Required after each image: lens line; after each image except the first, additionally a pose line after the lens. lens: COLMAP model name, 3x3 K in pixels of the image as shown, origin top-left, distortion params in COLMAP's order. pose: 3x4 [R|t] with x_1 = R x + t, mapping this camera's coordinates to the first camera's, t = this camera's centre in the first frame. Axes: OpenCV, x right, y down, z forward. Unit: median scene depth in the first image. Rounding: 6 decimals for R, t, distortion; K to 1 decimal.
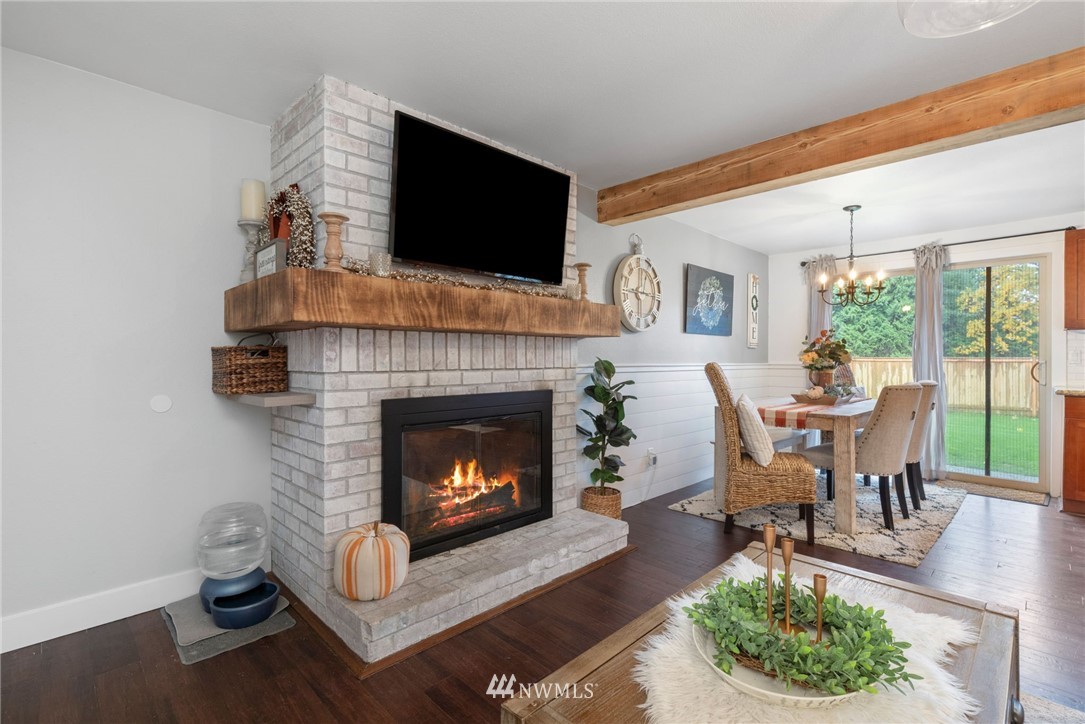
lens RADIAL K [[494.7, 0, 548.1], [0, 494.7, 356.7], [0, 0, 1]] dist [0.007446, -0.000083]
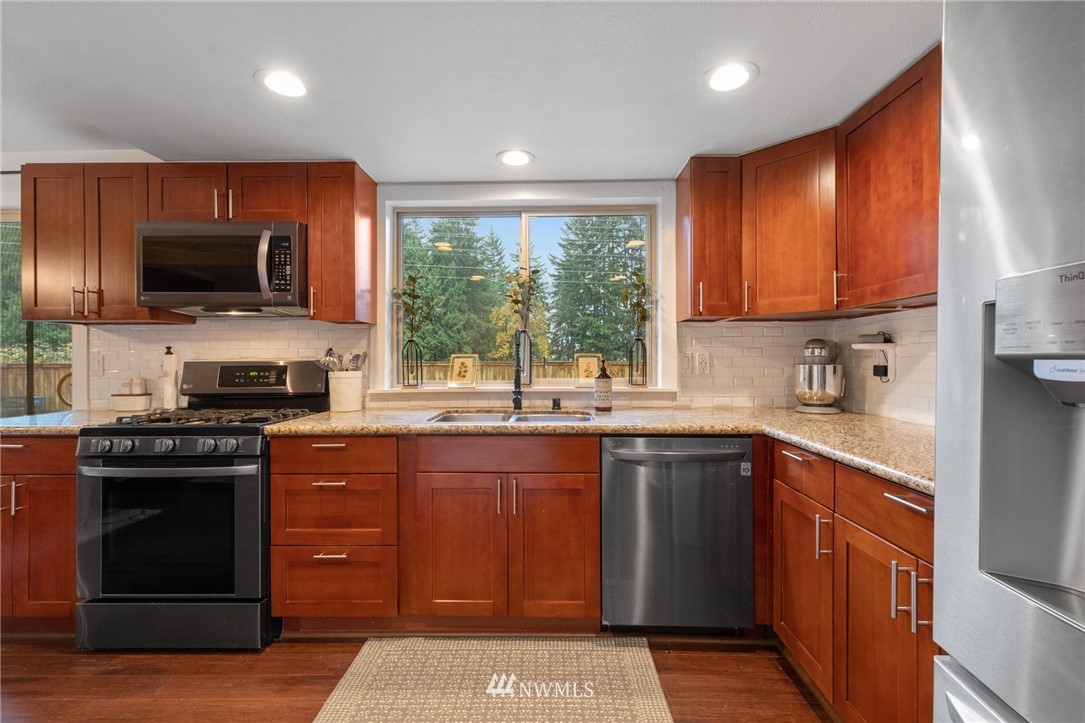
lens RADIAL K [[491.3, 0, 548.8], [0, 491.3, 360.5], [0, 0, 1]] dist [0.004395, -0.000053]
pose [[0.721454, -0.004630, 0.692447, 1.381859], [0.005781, 0.999983, 0.000664, -0.004130], [-0.692438, 0.003524, 0.721469, 0.138037]]
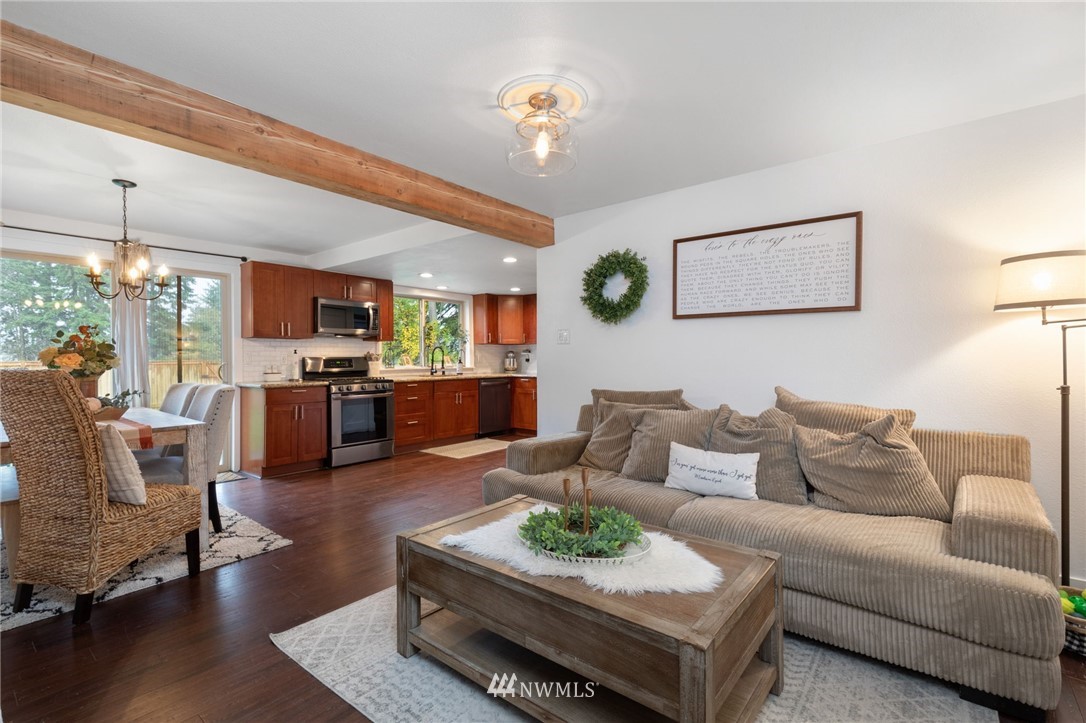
lens RADIAL K [[491.8, 0, 549.3], [0, 491.8, 360.5], [0, 0, 1]] dist [0.004395, -0.000053]
pose [[-0.103997, -0.005672, 0.994561, -0.389812], [0.004863, 0.999969, 0.006211, 0.000714], [-0.994566, 0.005482, -0.103966, 0.477044]]
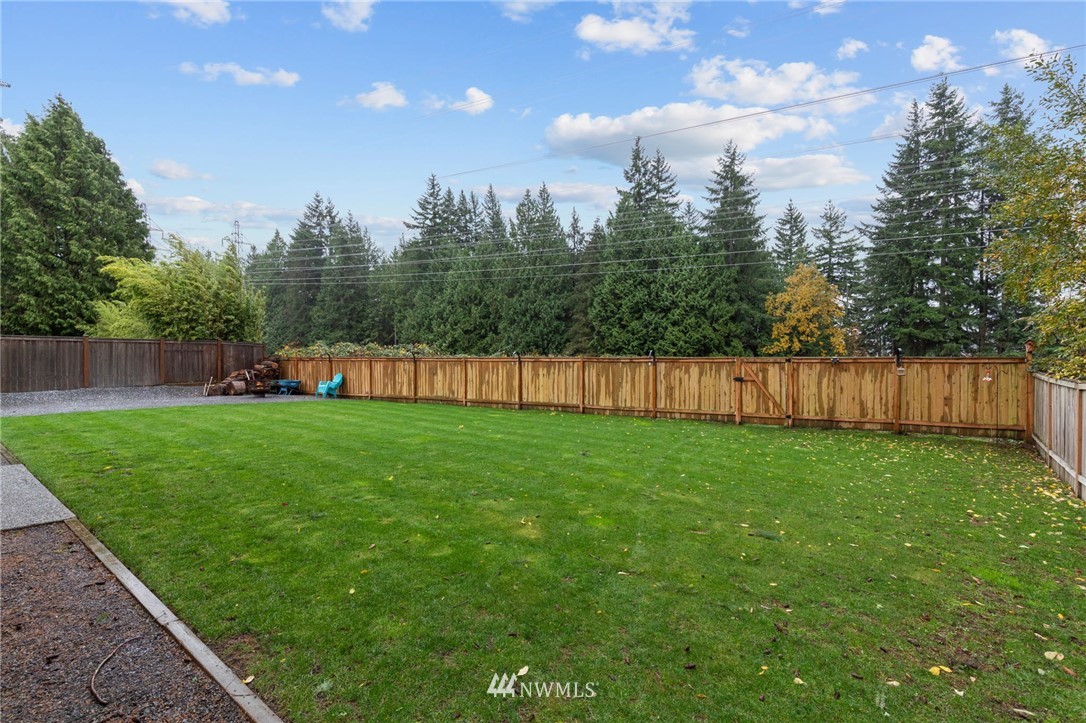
lens RADIAL K [[489.9, 0, 547.4], [0, 489.9, 360.8], [0, 0, 1]] dist [0.006582, -0.000237]
pose [[0.991327, -0.005267, 0.131311, 3.865683], [0.004248, 0.999959, 0.008040, 0.001195], [-0.131348, -0.007412, 0.991309, -0.168537]]
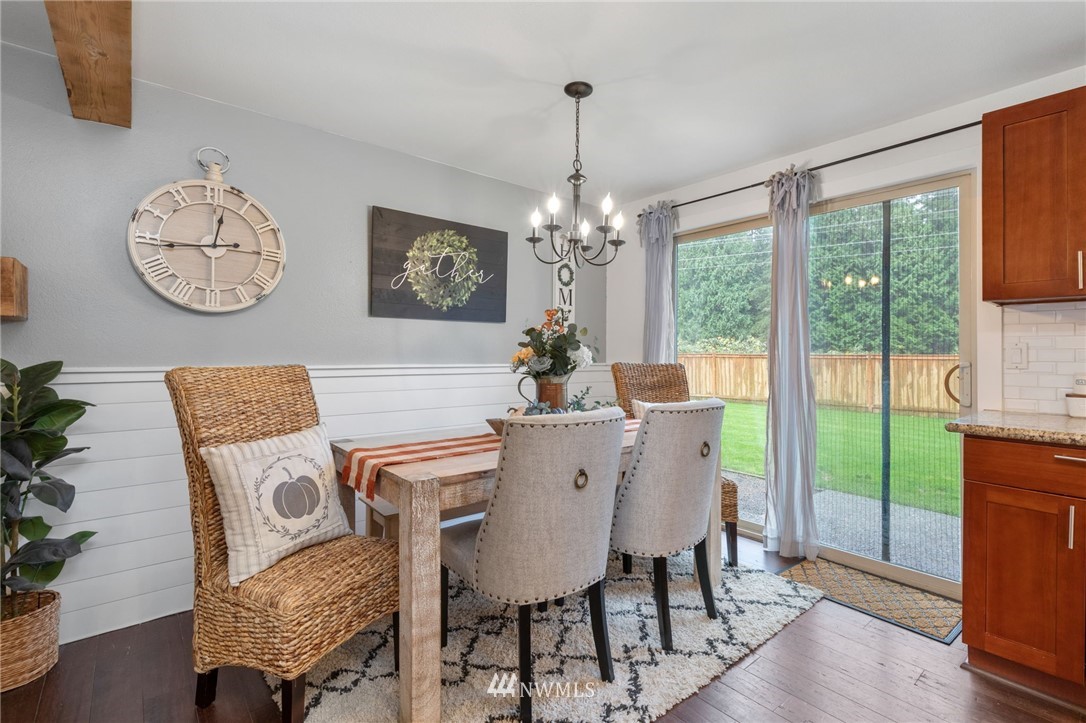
lens RADIAL K [[499.1, 0, 546.6], [0, 499.1, 350.2], [0, 0, 1]] dist [0.003149, 0.000461]
pose [[0.995869, 0.000532, -0.090799, 0.807392], [-0.001105, 0.999980, -0.006270, -0.002154], [0.090794, 0.006344, 0.995849, 0.564503]]
